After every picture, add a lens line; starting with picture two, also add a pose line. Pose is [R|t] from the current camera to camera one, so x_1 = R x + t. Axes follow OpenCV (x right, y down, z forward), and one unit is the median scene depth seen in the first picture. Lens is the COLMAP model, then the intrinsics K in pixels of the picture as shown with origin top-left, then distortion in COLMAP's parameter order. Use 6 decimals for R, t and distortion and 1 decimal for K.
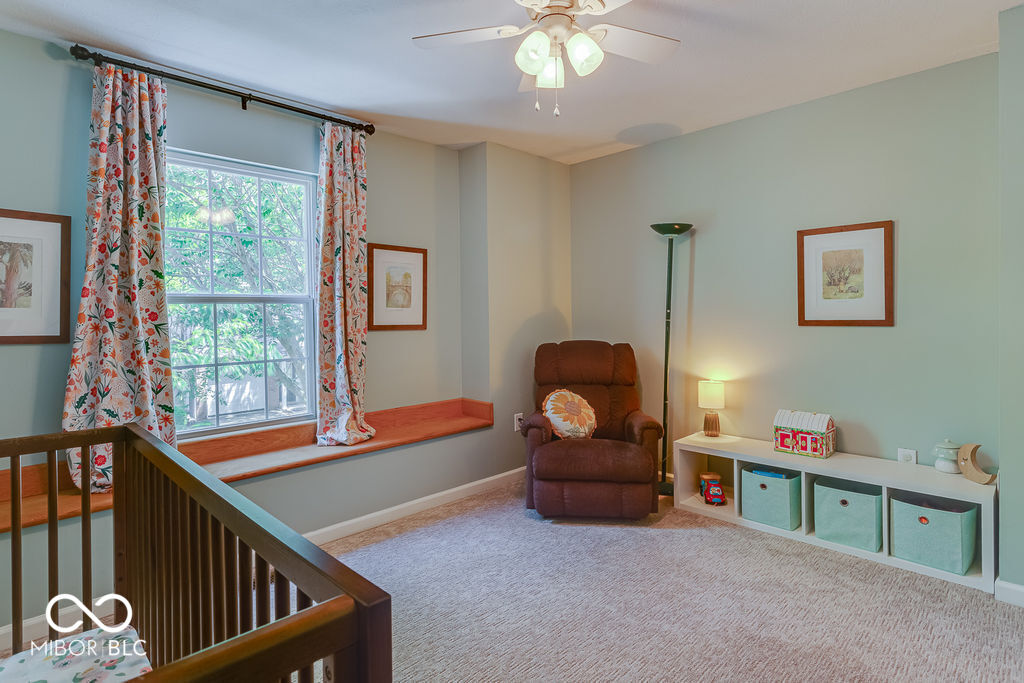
lens RADIAL K [[520.9, 0, 509.3], [0, 520.9, 330.0], [0, 0, 1]] dist [-0.001607, 0.001034]
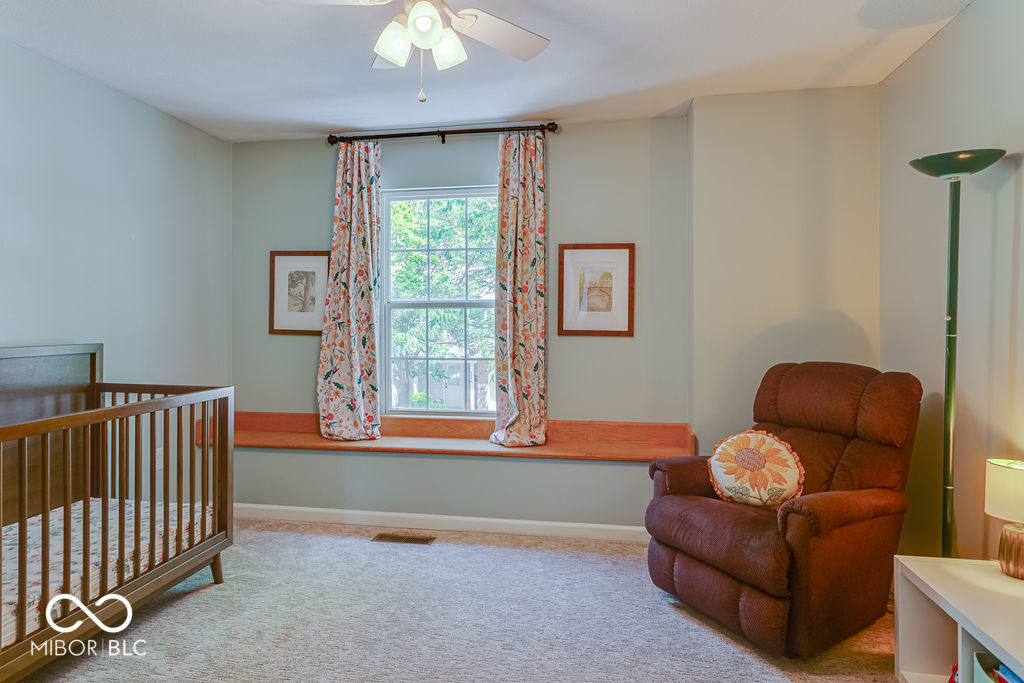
lens RADIAL K [[590.0, 0, 515.1], [0, 590.0, 328.2], [0, 0, 1]] dist [-0.001324, 0.001082]
pose [[0.587538, 0.025287, -0.808801, 0.613661], [-0.029752, 0.999511, 0.009637, -0.021382], [0.808649, 0.018402, 0.588003, 0.320311]]
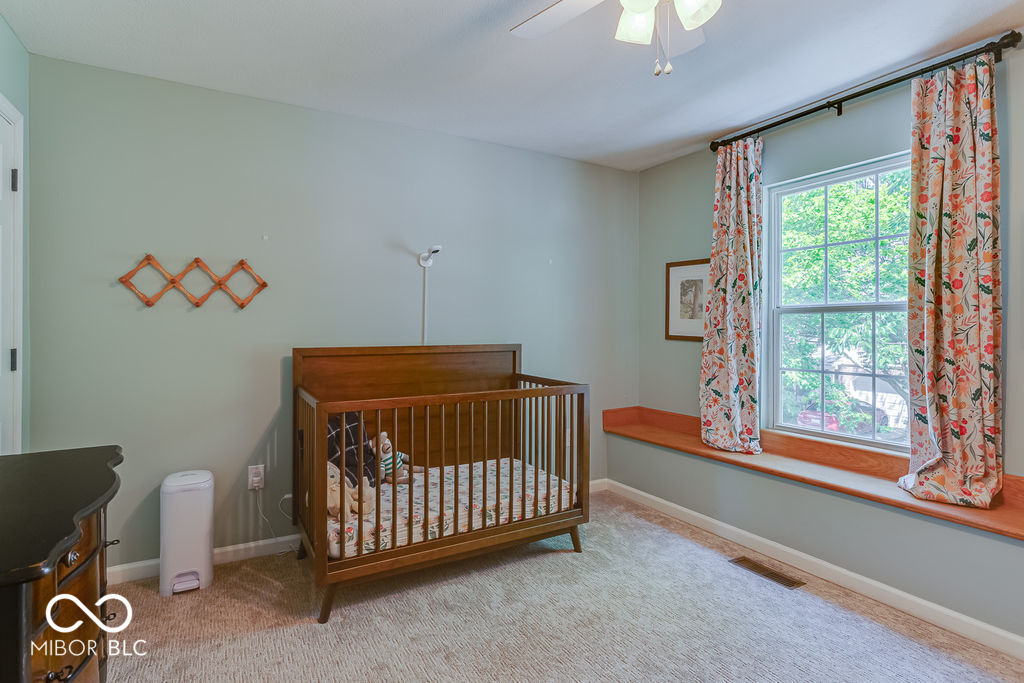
lens RADIAL K [[520.9, 0, 509.3], [0, 520.9, 330.0], [0, 0, 1]] dist [-0.001607, 0.001034]
pose [[-0.252843, 0.023066, -0.967232, 0.552516], [-0.020589, 0.999361, 0.029214, -0.031010], [0.967288, 0.027301, -0.252206, 0.593512]]
